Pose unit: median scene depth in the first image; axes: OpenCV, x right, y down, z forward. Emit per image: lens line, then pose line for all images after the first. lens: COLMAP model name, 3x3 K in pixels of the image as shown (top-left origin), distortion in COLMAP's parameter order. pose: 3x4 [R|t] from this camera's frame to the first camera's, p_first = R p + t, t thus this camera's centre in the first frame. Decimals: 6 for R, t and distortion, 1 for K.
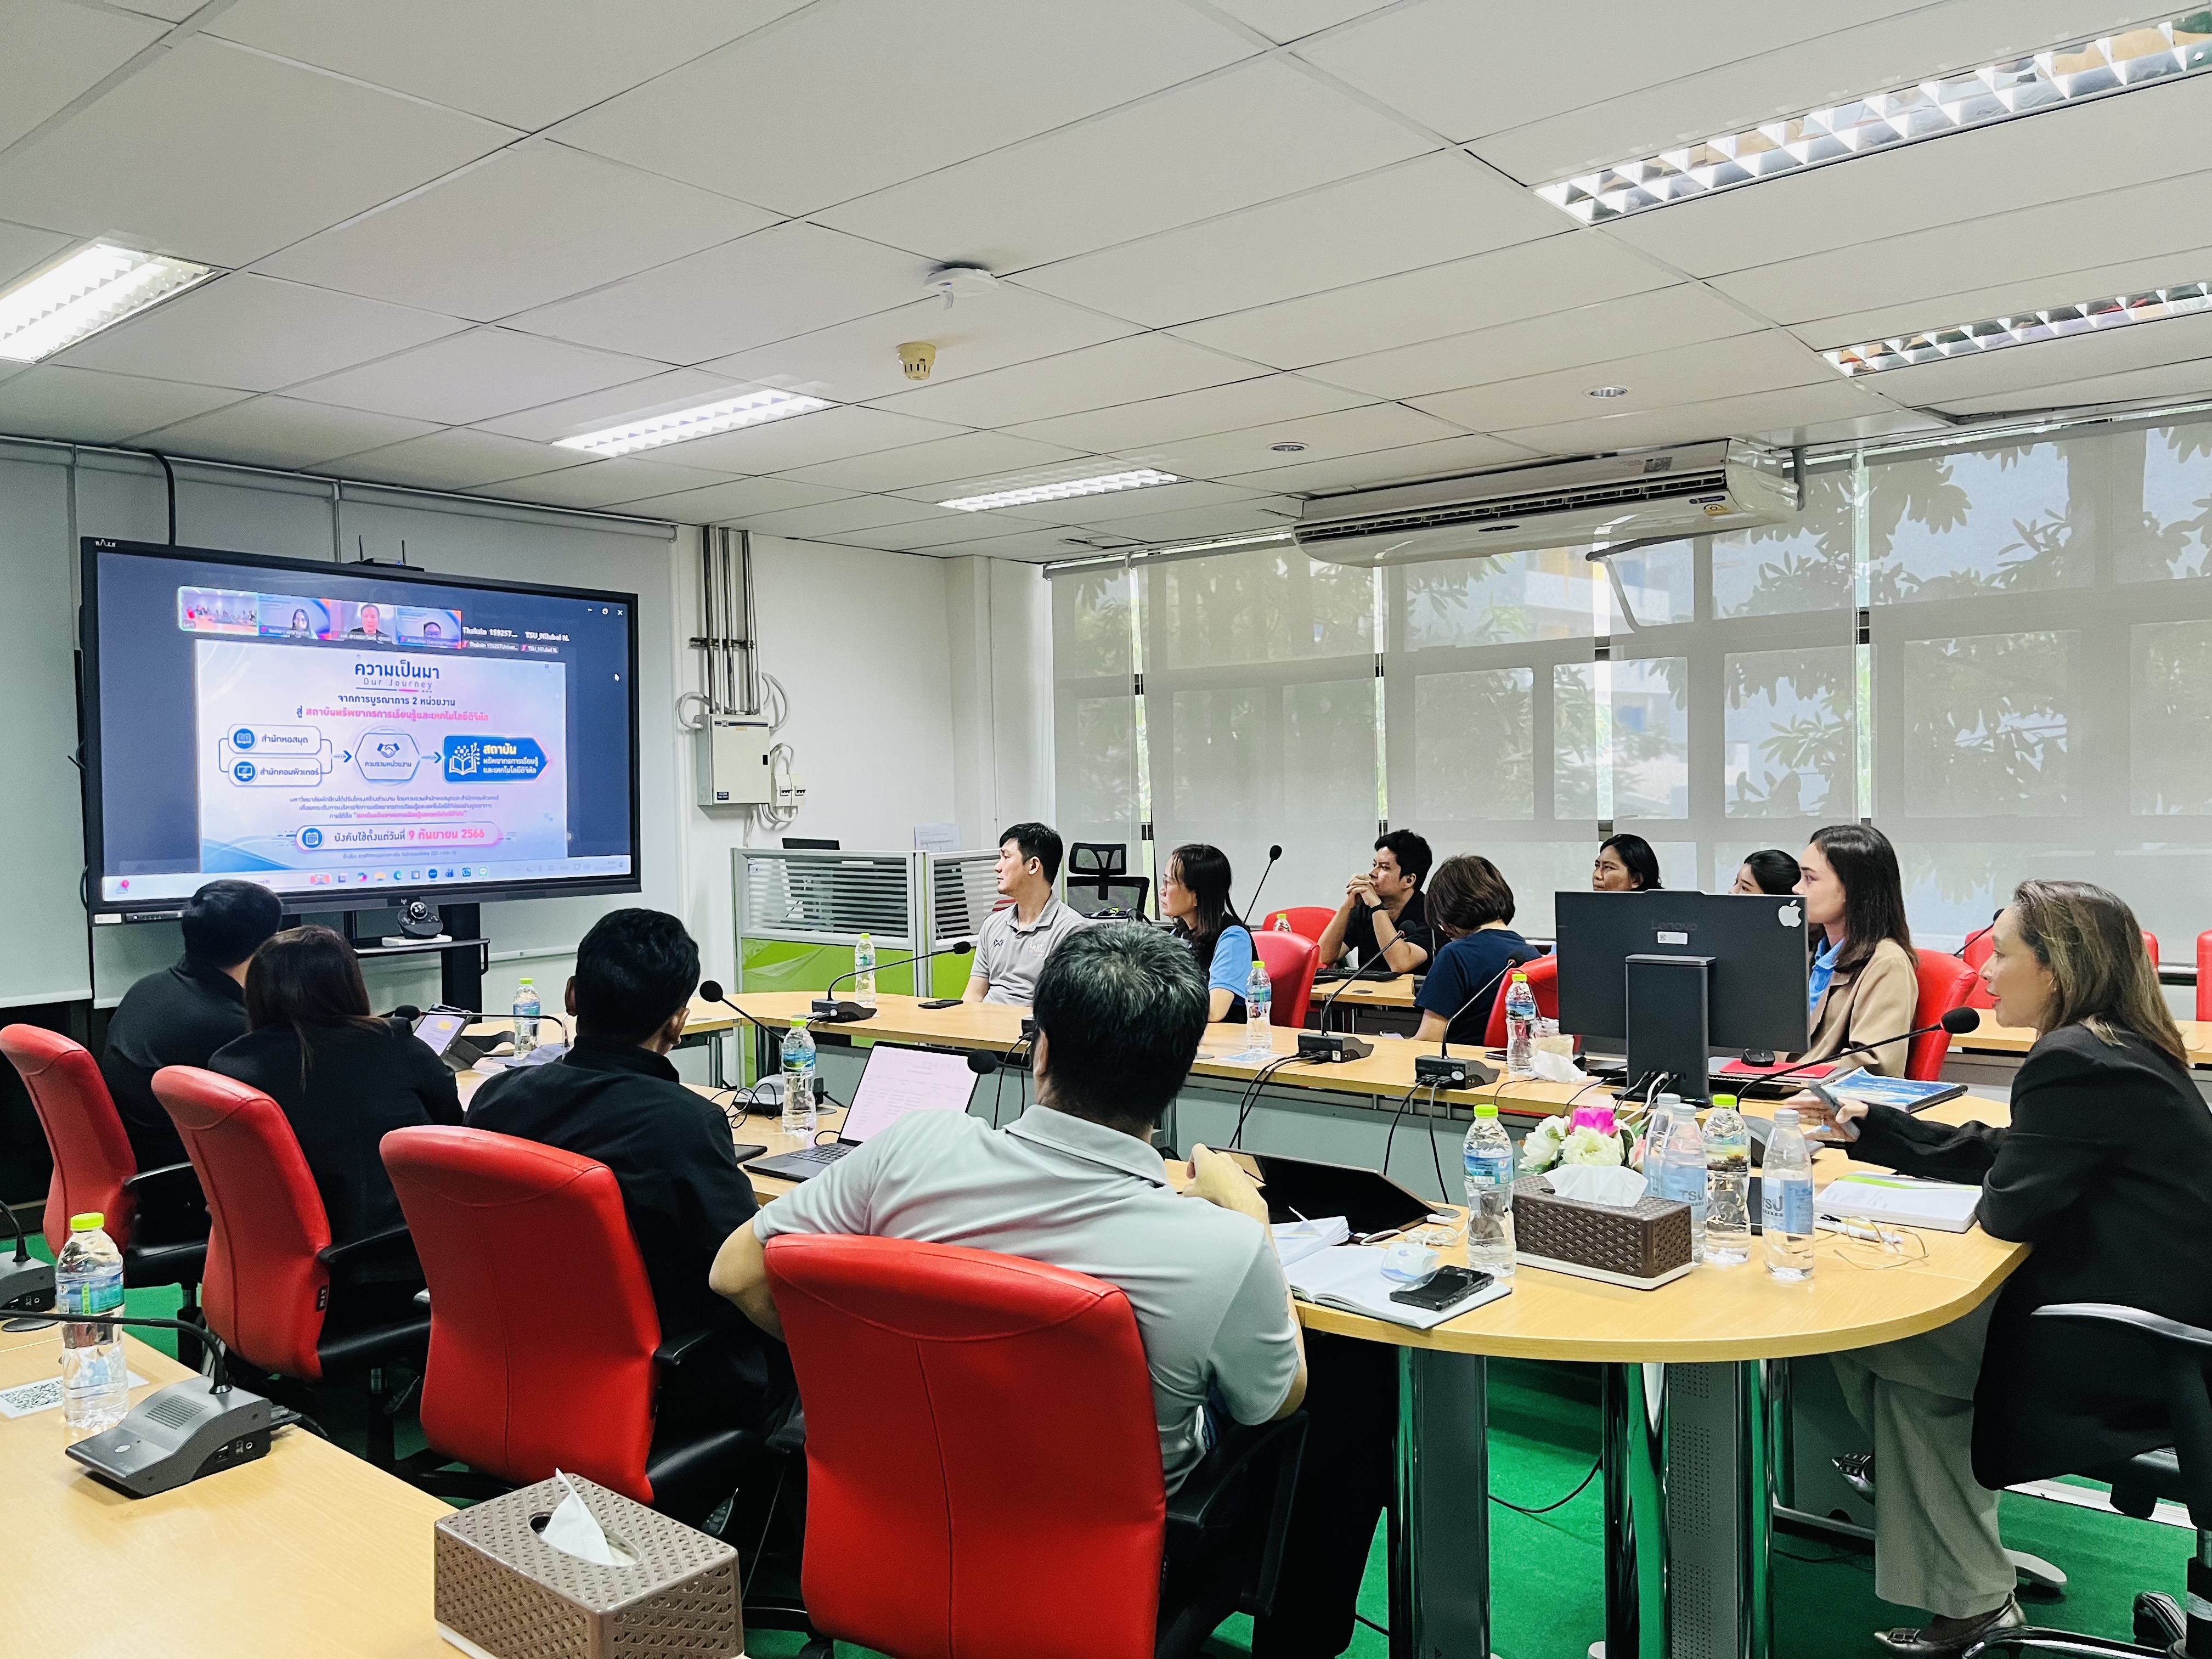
lens RADIAL K [[1694.8, 0, 1110.0], [0, 1694.8, 831.5], [0, 0, 1]] dist [0.068834, -0.091938]
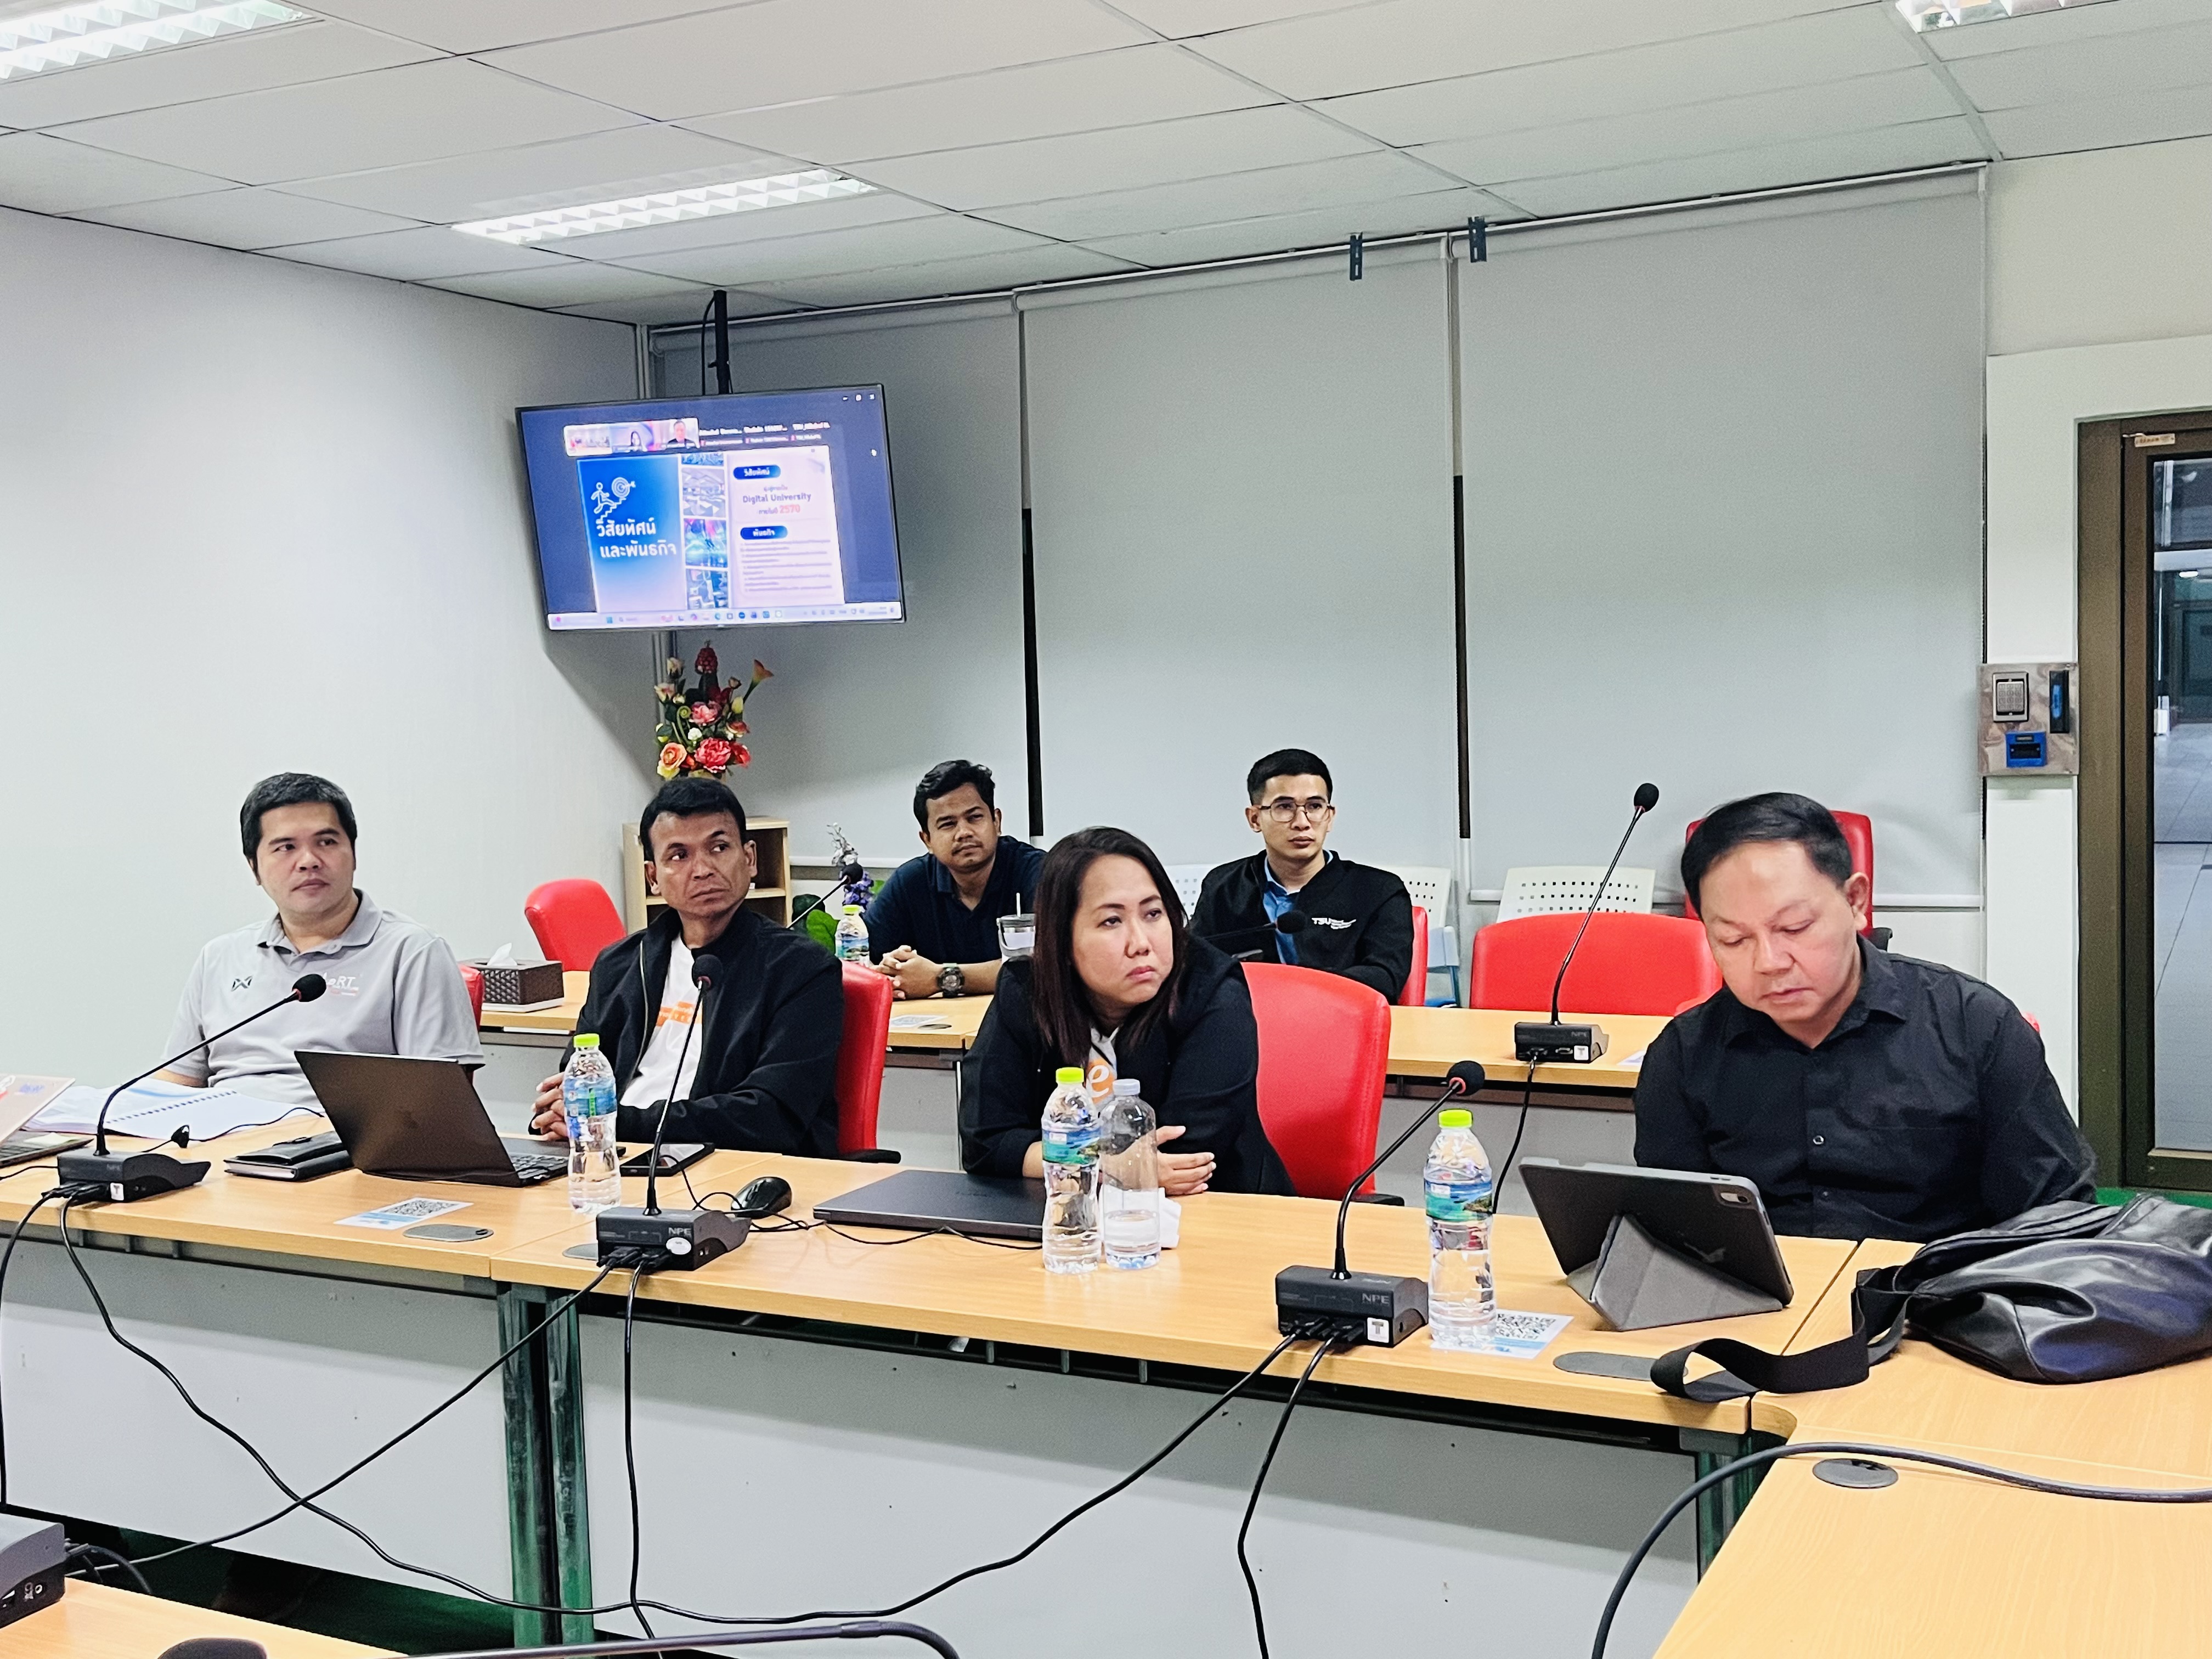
lens RADIAL K [[2284.9, 0, 1131.2], [0, 2284.9, 823.5], [0, 0, 1]] dist [0.038459, 0.000000]
pose [[0.264848, 0.084078, -0.960618, 1.416866], [-0.003629, 0.996271, 0.086198, 0.031386], [0.964283, -0.019343, 0.264166, 0.804729]]
